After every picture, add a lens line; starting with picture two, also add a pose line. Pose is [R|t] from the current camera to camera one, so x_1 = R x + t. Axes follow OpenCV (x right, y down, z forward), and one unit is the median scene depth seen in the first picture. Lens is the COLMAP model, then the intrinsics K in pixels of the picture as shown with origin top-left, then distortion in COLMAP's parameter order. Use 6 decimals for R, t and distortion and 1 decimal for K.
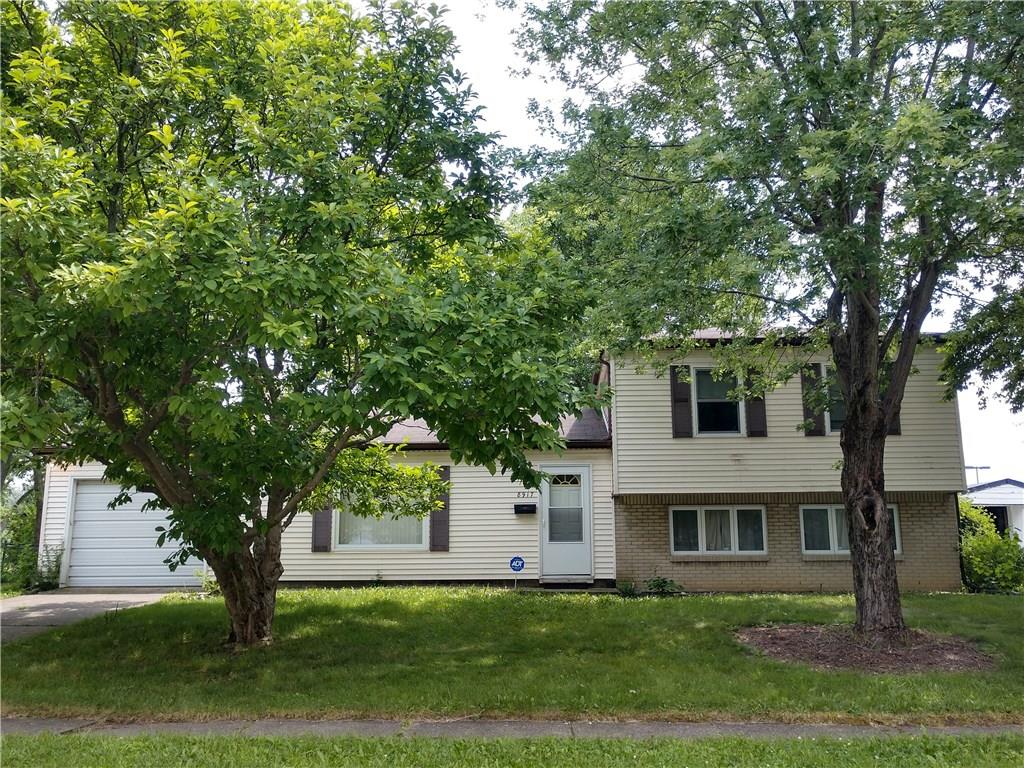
lens RADIAL K [[792.8, 0, 512.3], [0, 792.8, 386.5], [0, 0, 1]] dist [0.002348, 0.035200]
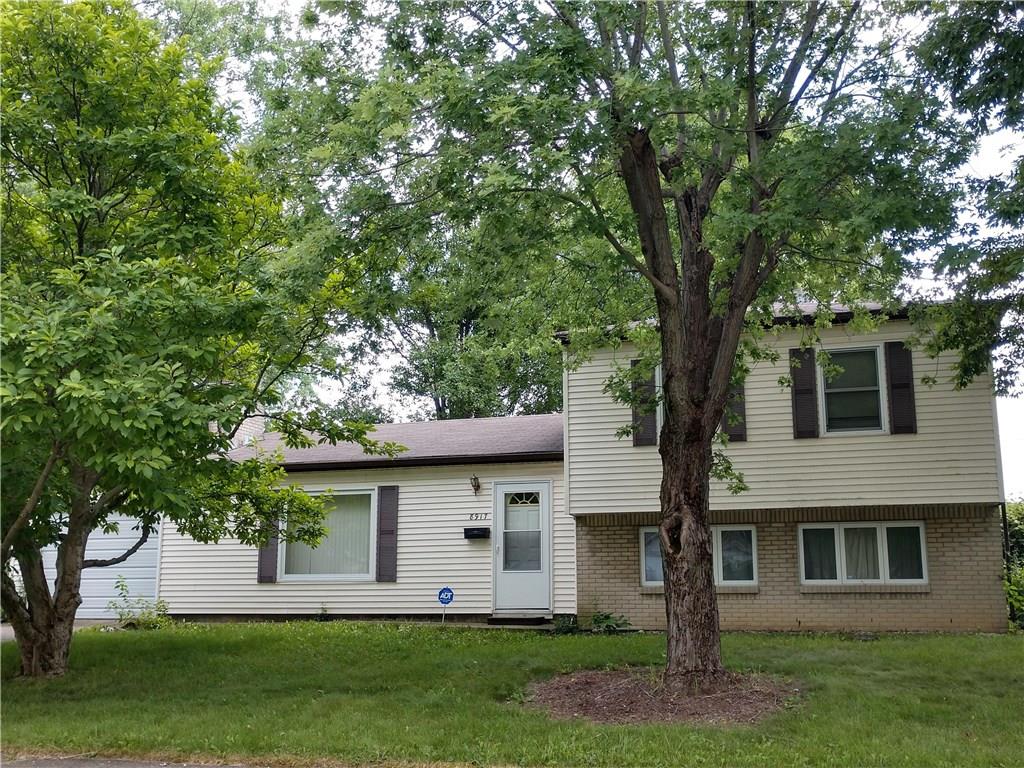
lens RADIAL K [[964.6, 0, 512.5], [0, 964.6, 383.8], [0, 0, 1]] dist [-0.000146, 0.000000]
pose [[0.975025, -0.046509, -0.217169, 0.293451], [0.047351, 0.998877, -0.001325, -0.005966], [0.216987, -0.008991, 0.976133, -0.023317]]
